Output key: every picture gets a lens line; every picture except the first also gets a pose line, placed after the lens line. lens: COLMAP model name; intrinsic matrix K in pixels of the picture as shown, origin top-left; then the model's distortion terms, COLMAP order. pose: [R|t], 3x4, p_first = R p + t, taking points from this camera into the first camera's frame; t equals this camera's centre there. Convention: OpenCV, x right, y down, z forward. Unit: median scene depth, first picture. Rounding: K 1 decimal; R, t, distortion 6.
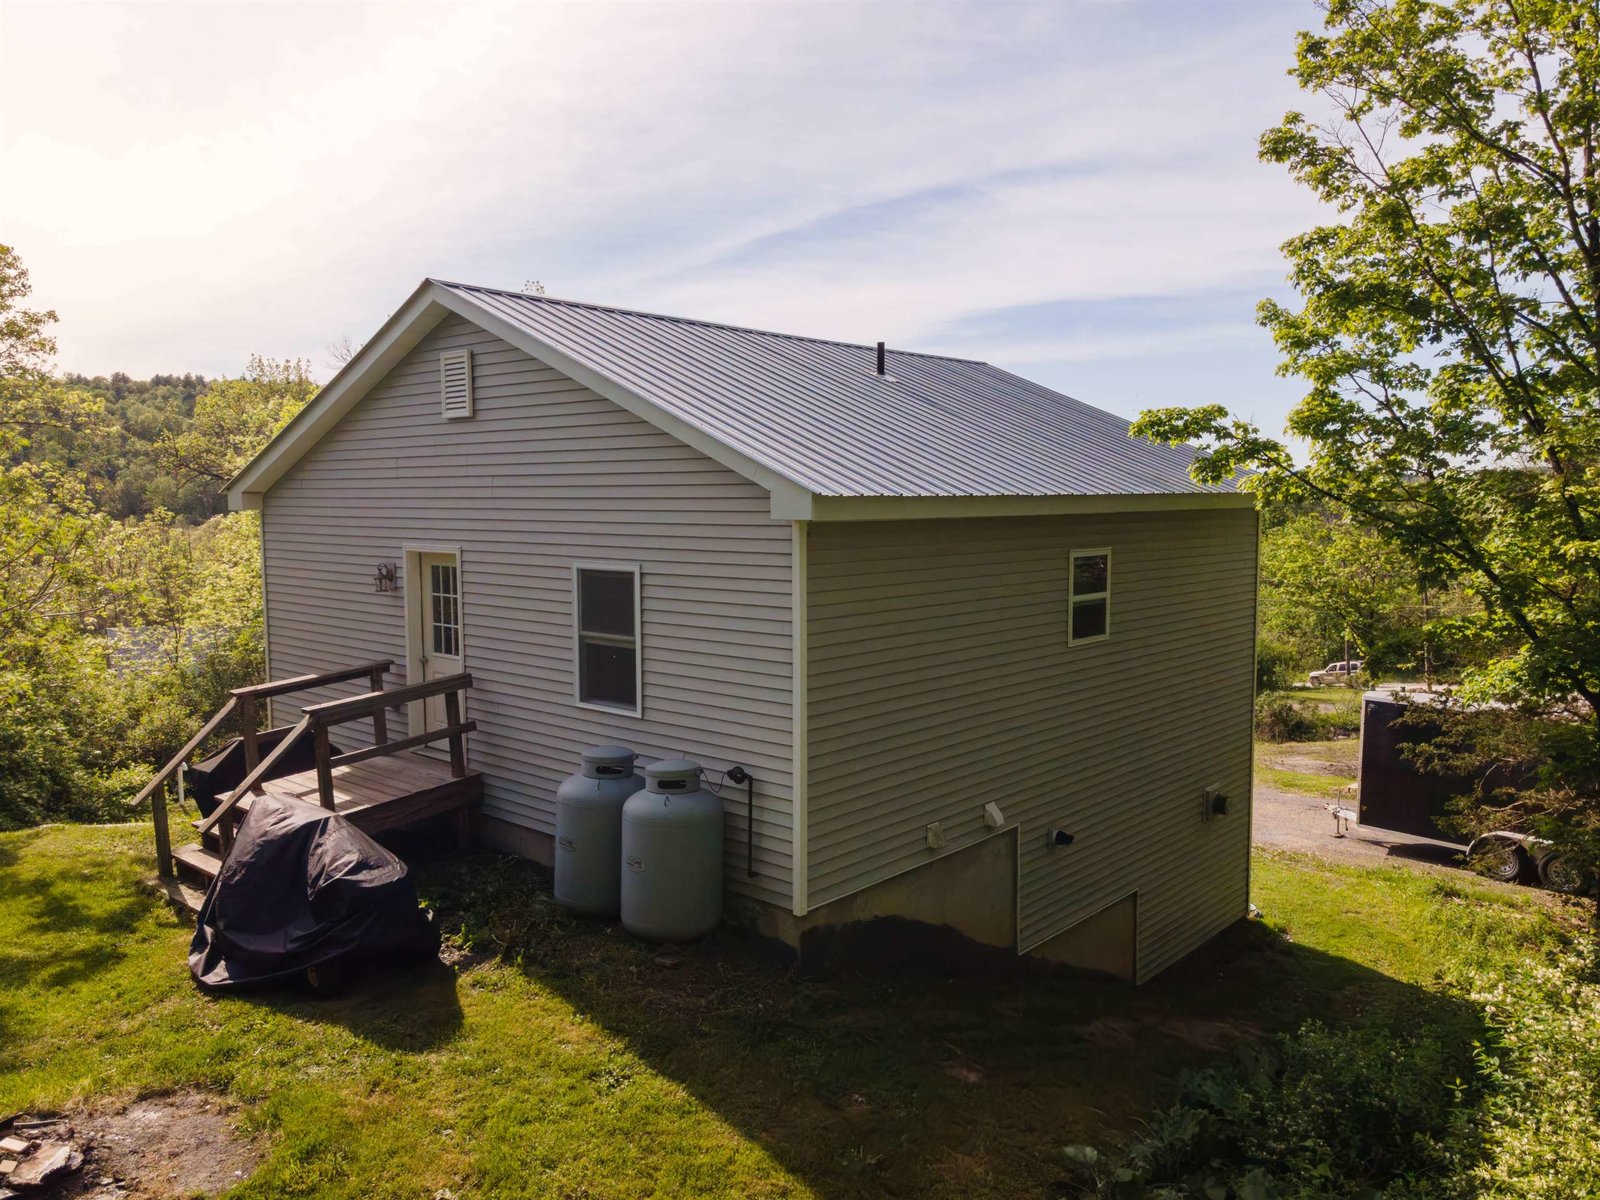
lens RADIAL K [[1163.0, 0, 805.4], [0, 1163.0, 606.6], [0, 0, 1]] dist [0.054423, 0.011673]
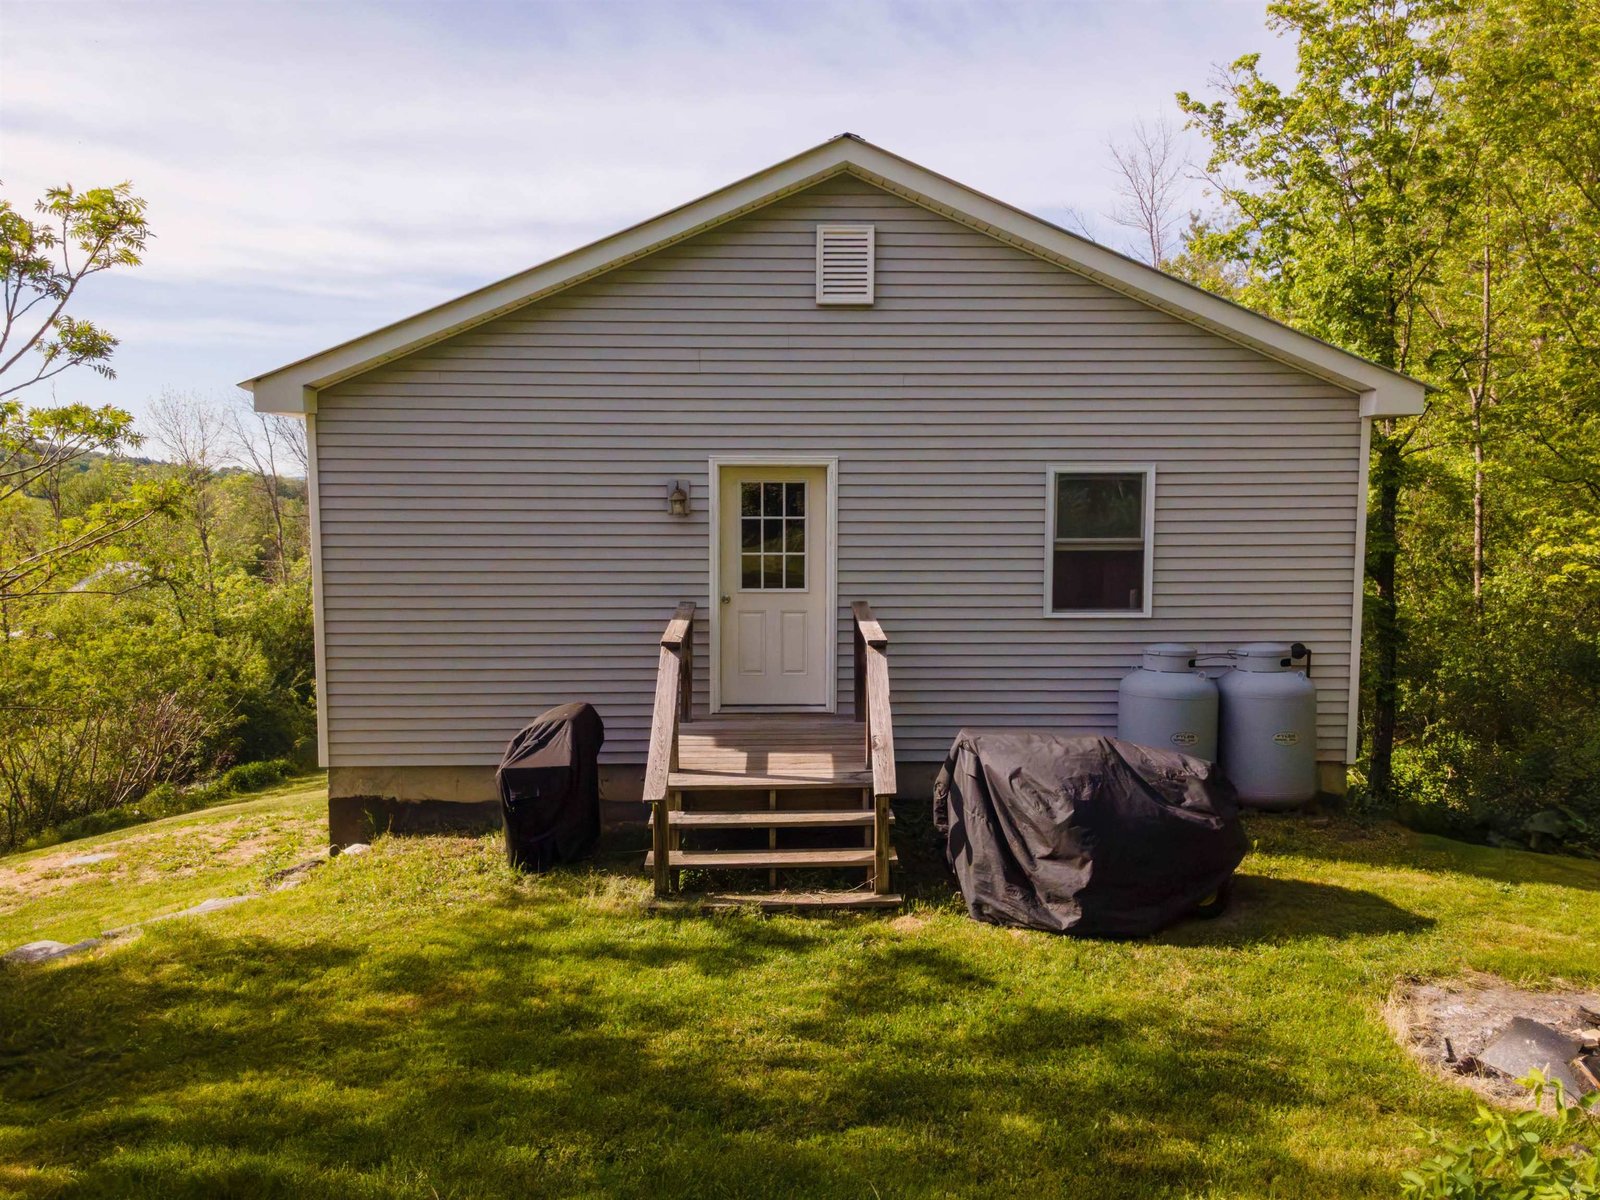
lens RADIAL K [[1163.0, 0, 799.7], [0, 1163.0, 602.2], [0, 0, 1]] dist [0.054423, 0.011673]
pose [[0.737980, -0.060528, 0.672103, -0.994612], [0.060973, 0.997876, 0.022917, 0.038410], [-0.672062, 0.024068, 0.740103, 0.430110]]
